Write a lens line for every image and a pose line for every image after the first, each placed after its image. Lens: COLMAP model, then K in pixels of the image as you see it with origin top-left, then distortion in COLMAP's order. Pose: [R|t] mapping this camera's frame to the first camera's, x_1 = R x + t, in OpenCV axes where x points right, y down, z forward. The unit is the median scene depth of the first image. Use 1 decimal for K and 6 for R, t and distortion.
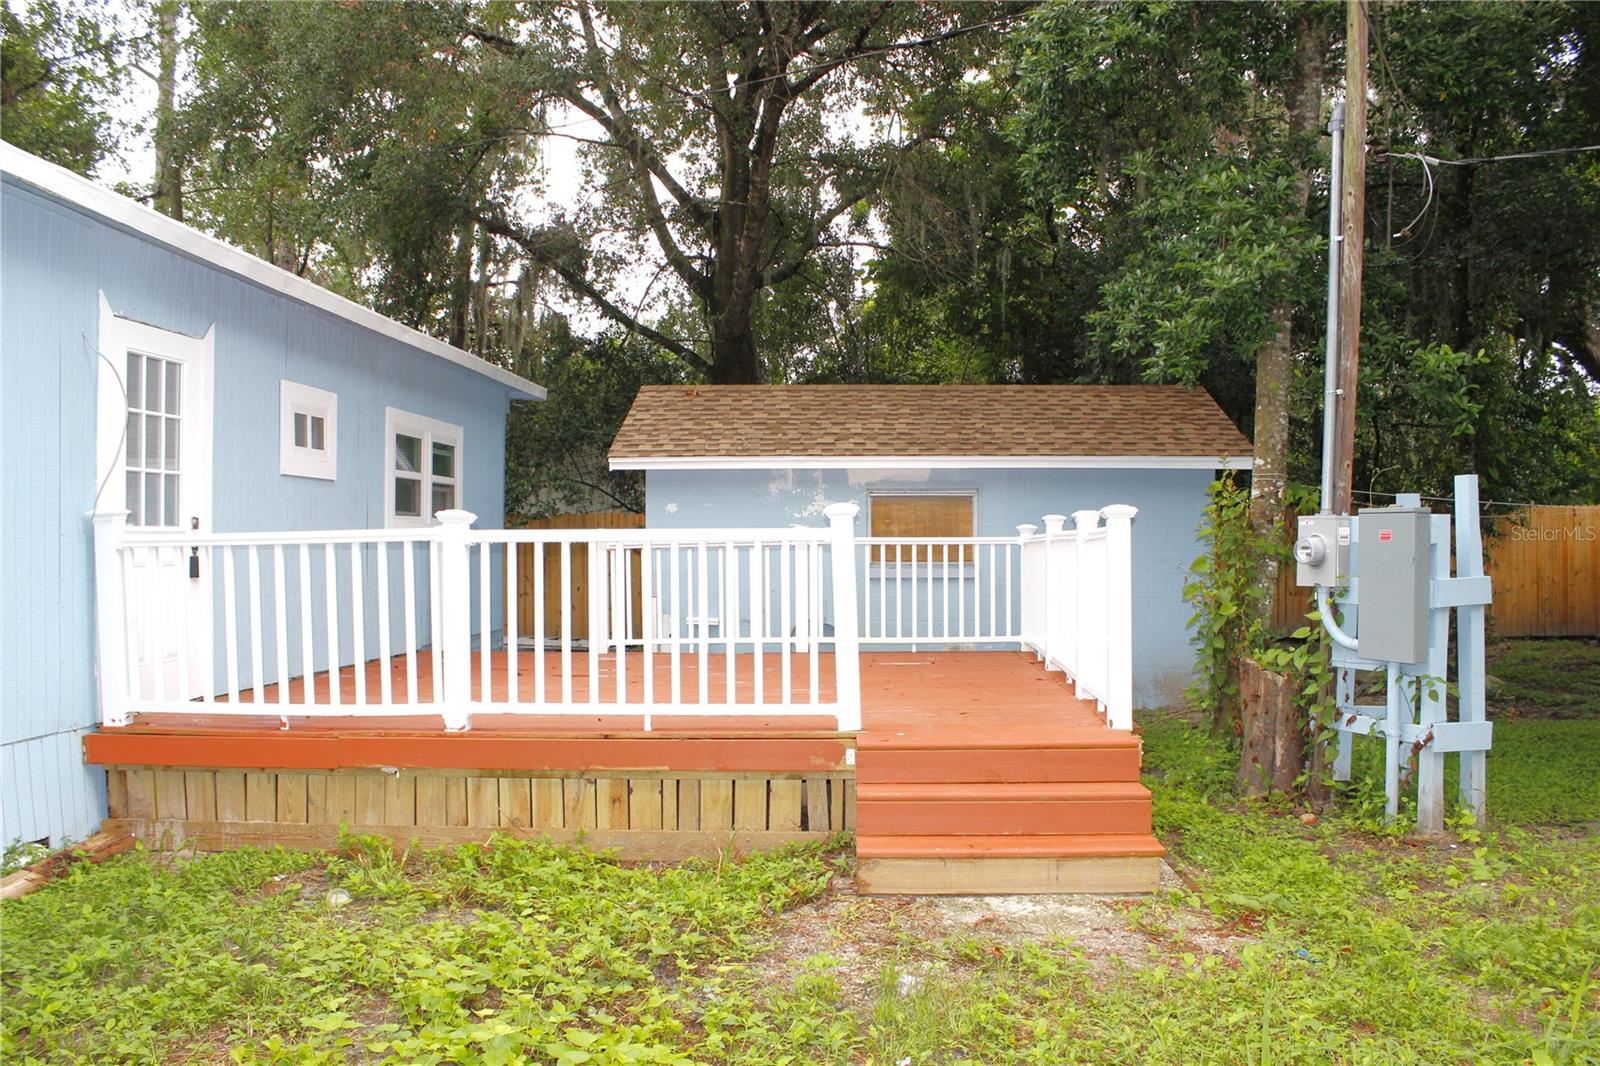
lens RADIAL K [[1352.2, 0, 769.8], [0, 1352.2, 534.4], [0, 0, 1]] dist [-0.147848, 0.129168]
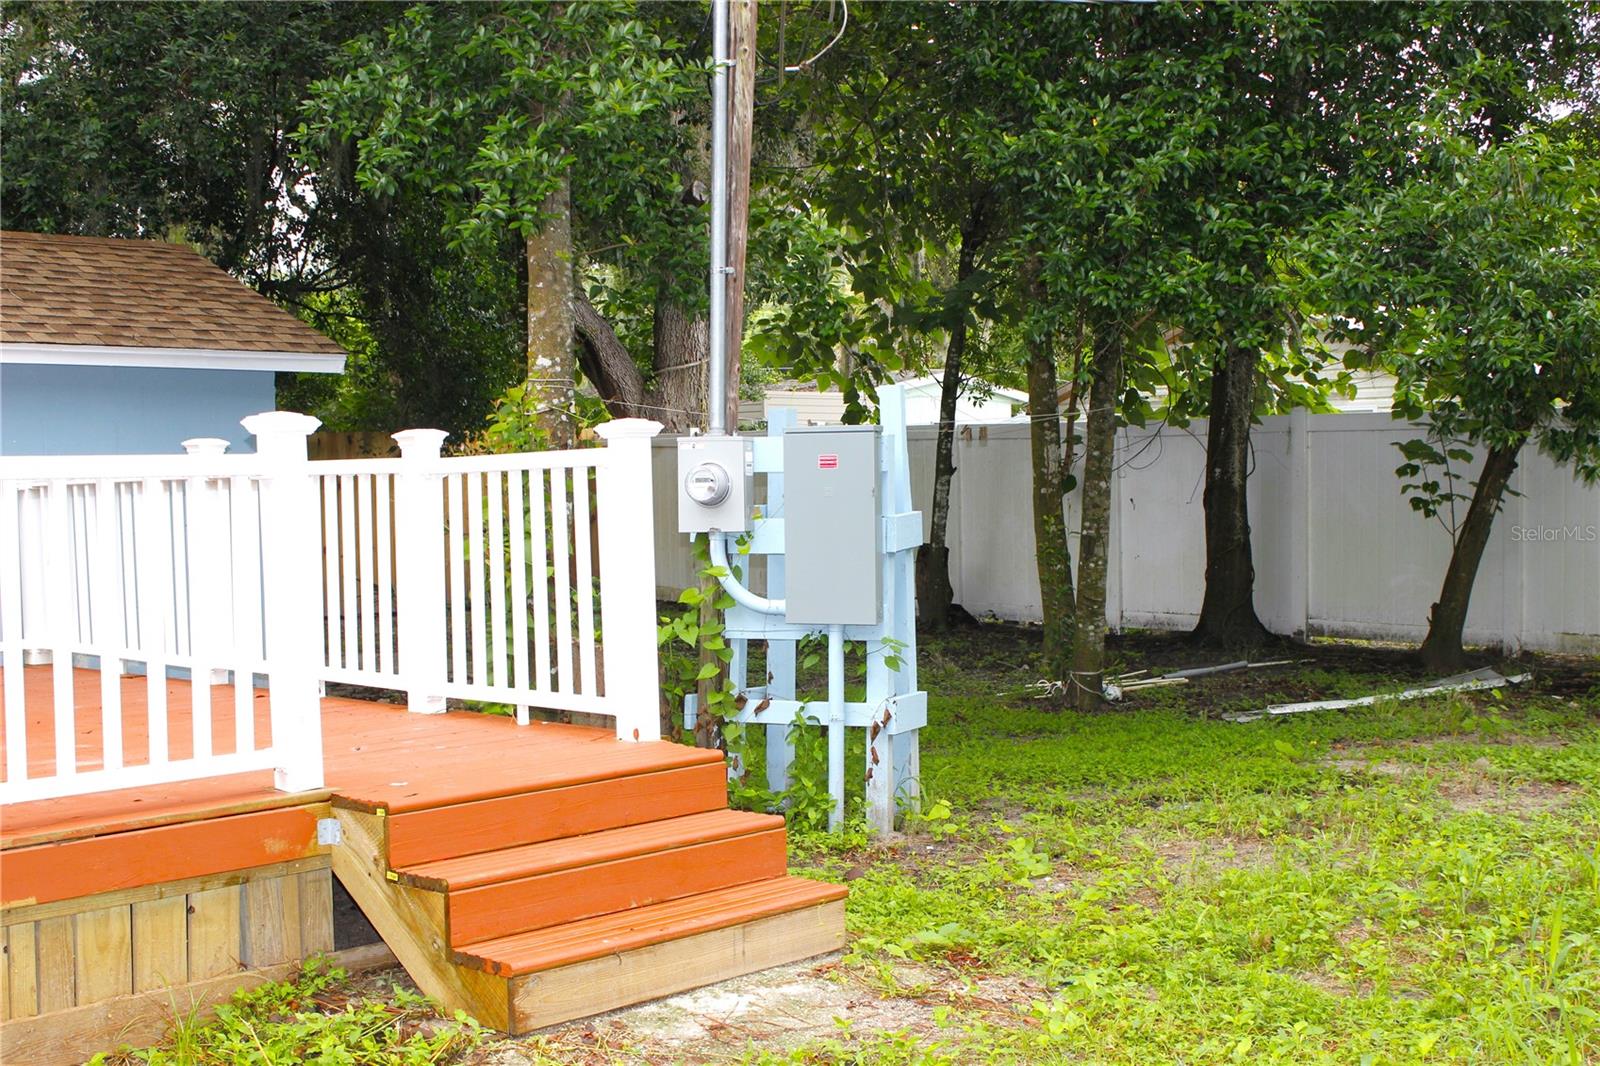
lens RADIAL K [[2043.9, 0, 804.4], [0, 2043.9, 544.6], [0, 0, 1]] dist [-0.051361, 0.000000]
pose [[0.663371, -0.036210, 0.747414, -0.406793], [0.013304, 0.999241, 0.036602, 0.004983], [-0.748172, -0.014337, 0.663350, 0.200707]]
